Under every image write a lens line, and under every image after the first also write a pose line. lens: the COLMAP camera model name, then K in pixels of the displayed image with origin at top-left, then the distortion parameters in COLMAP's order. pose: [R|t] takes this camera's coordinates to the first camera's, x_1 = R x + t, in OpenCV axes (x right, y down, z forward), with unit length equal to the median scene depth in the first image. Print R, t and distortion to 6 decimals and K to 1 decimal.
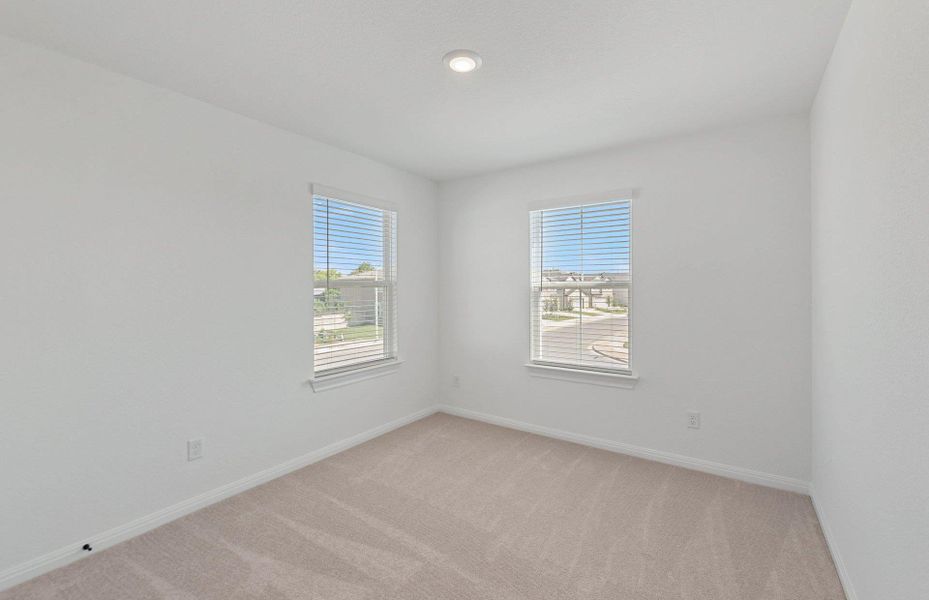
lens RADIAL K [[390.9, 0, 469.2], [0, 390.9, 295.3], [0, 0, 1]] dist [-0.000591, -0.000175]
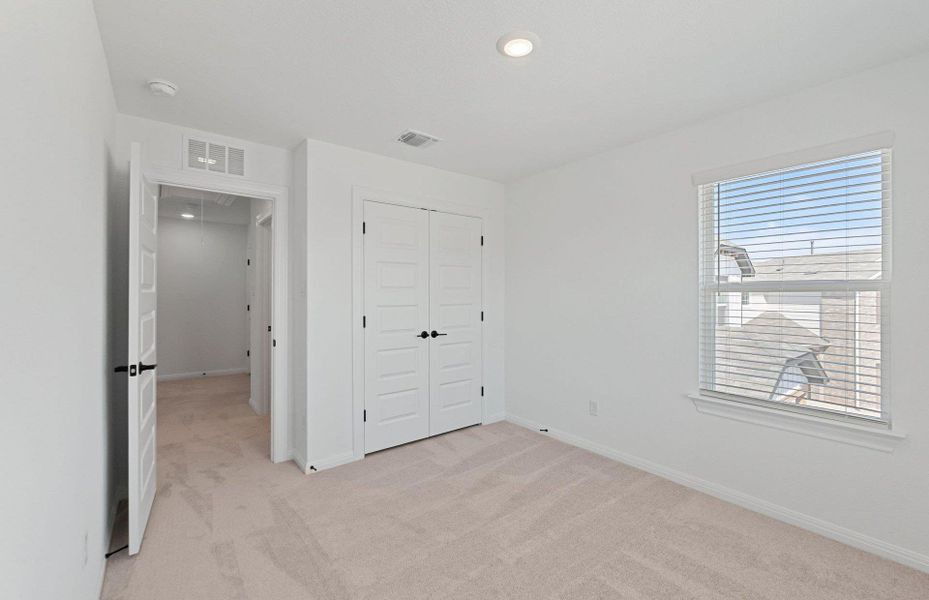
lens RADIAL K [[390.9, 0, 469.2], [0, 390.9, 295.3], [0, 0, 1]] dist [-0.000591, -0.000175]
pose [[-0.302156, 0.019145, -0.953066, 0.271454], [0.007051, 0.999816, 0.017849, -0.016413], [0.953232, -0.001327, -0.302235, 0.346636]]
